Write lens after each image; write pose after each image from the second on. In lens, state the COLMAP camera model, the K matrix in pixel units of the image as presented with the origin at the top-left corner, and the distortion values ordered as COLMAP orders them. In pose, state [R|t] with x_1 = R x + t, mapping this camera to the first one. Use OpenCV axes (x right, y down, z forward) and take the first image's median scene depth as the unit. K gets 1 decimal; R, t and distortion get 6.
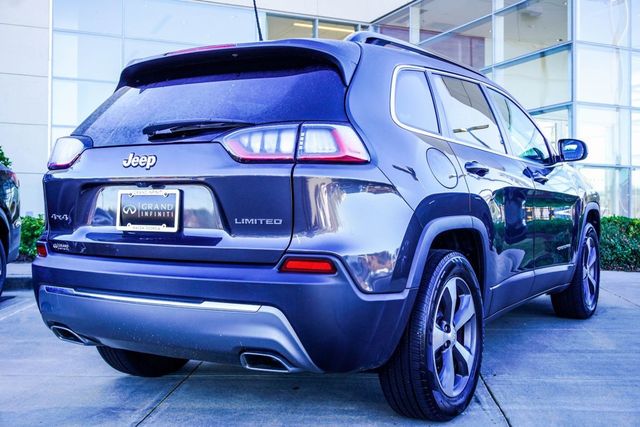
lens RADIAL K [[724.1, 0, 320.0], [0, 724.1, 217.9], [0, 0, 1]] dist [0.024622, 0.000000]
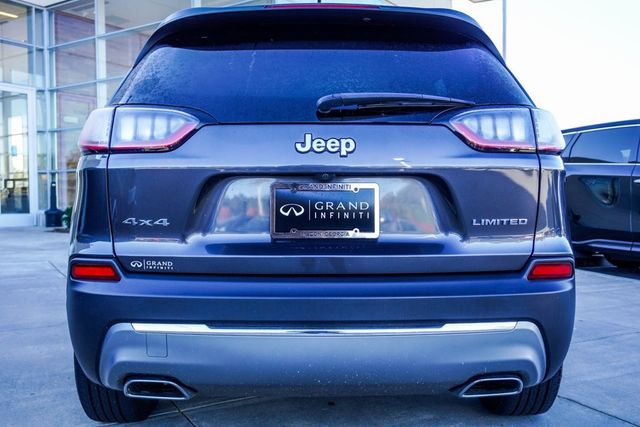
lens RADIAL K [[662.2, 0, 317.8], [0, 662.2, 210.9], [0, 0, 1]] dist [0.023485, 0.000000]
pose [[0.842445, -0.016872, 0.538519, -0.625310], [0.015532, 0.999855, 0.007028, -0.015400], [-0.538559, 0.002444, 0.842584, 0.429159]]
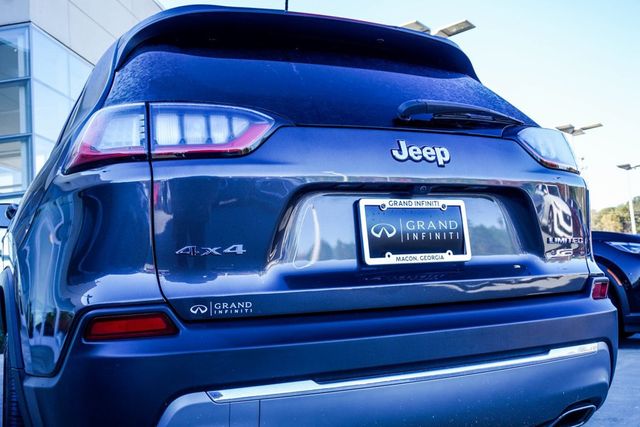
lens RADIAL K [[662.2, 0, 322.3], [0, 662.2, 213.3], [0, 0, 1]] dist [0.023485, 0.000000]
pose [[0.535773, 0.052604, 0.842722, -0.791621], [0.072981, 0.991437, -0.108285, 0.032185], [-0.841202, 0.119519, 0.527346, 0.769940]]
